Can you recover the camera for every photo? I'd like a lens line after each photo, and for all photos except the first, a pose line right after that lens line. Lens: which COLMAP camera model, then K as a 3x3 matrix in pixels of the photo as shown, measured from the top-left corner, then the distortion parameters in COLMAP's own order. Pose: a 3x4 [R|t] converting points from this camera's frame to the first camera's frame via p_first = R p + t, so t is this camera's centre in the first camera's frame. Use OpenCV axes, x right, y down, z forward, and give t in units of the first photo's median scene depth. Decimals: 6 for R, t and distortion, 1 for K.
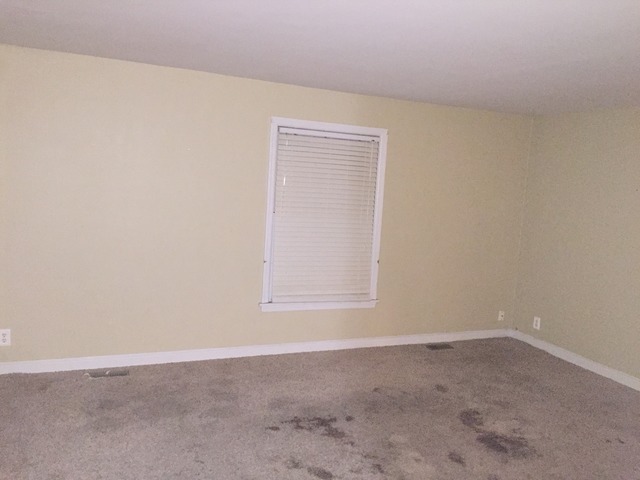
lens RADIAL K [[545.3, 0, 318.0], [0, 545.3, 235.7], [0, 0, 1]] dist [0.086304, -0.138083]
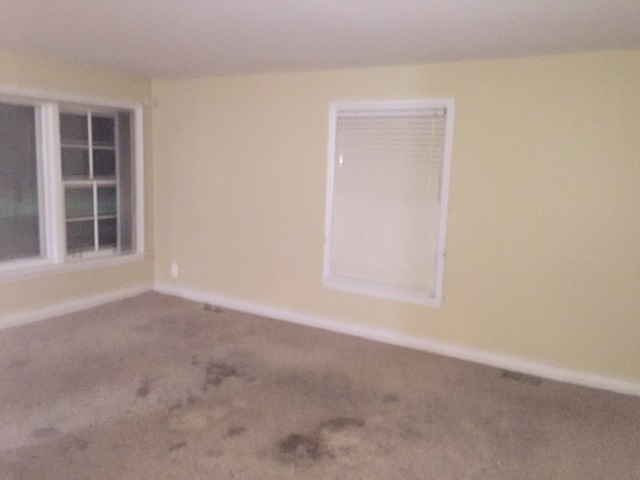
lens RADIAL K [[545.3, 0, 318.0], [0, 545.3, 235.7], [0, 0, 1]] dist [0.086304, -0.138083]
pose [[0.597333, 0.071619, -0.798789, 0.800167], [-0.092821, 0.995485, 0.019843, 0.021611], [0.796604, 0.062292, 0.601284, 0.380279]]
